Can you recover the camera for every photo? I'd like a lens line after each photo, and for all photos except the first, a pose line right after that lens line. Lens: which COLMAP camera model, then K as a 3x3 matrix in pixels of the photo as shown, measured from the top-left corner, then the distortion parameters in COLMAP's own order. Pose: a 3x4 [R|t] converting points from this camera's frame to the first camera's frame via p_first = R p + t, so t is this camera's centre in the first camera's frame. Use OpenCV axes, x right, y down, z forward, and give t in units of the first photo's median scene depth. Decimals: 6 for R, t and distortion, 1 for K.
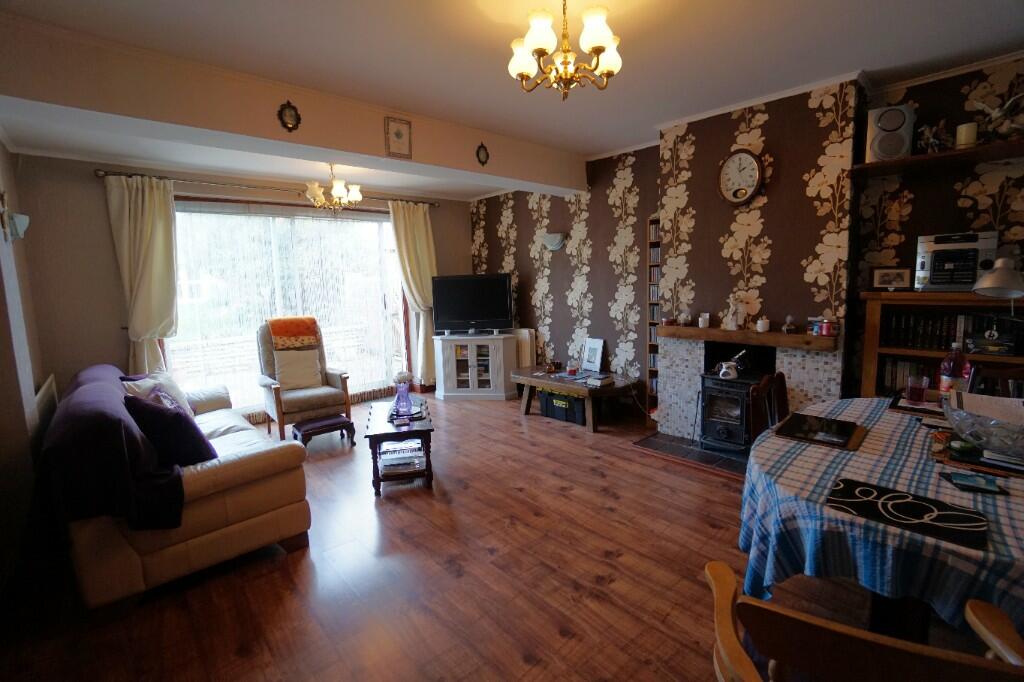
lens RADIAL K [[453.7, 0, 509.6], [0, 453.7, 329.3], [0, 0, 1]] dist [-0.061585, 0.022331]
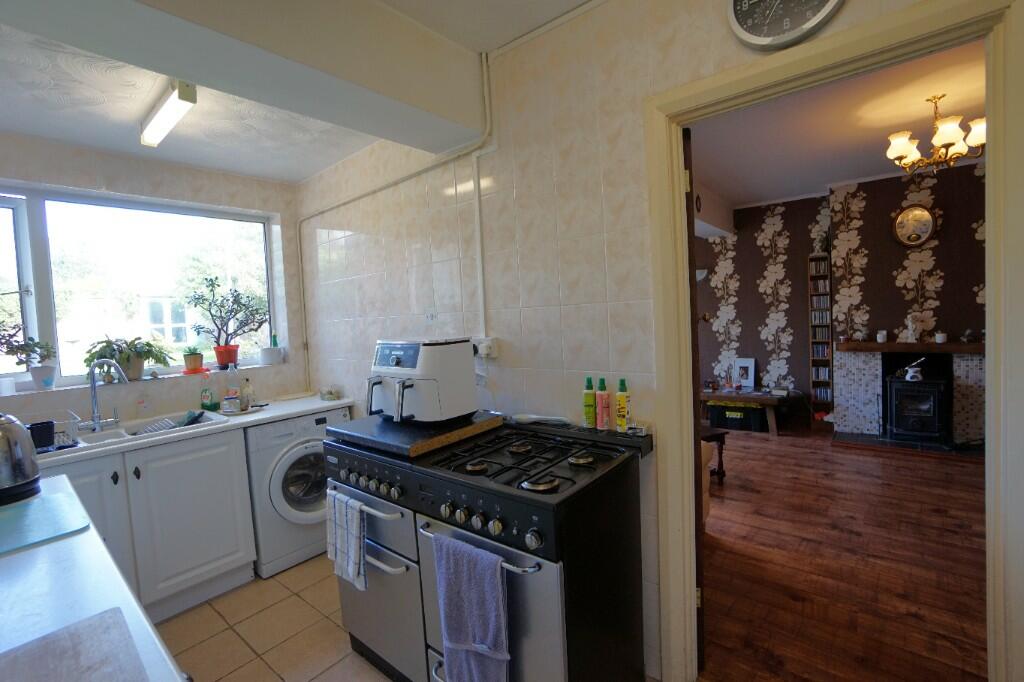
lens RADIAL K [[453.7, 0, 509.6], [0, 453.7, 329.3], [0, 0, 1]] dist [-0.061585, 0.022331]
pose [[0.992446, -0.023670, 0.120379, -0.733651], [0.033342, 0.996319, -0.078972, 0.022051], [-0.118067, 0.082389, 0.989582, -0.096286]]
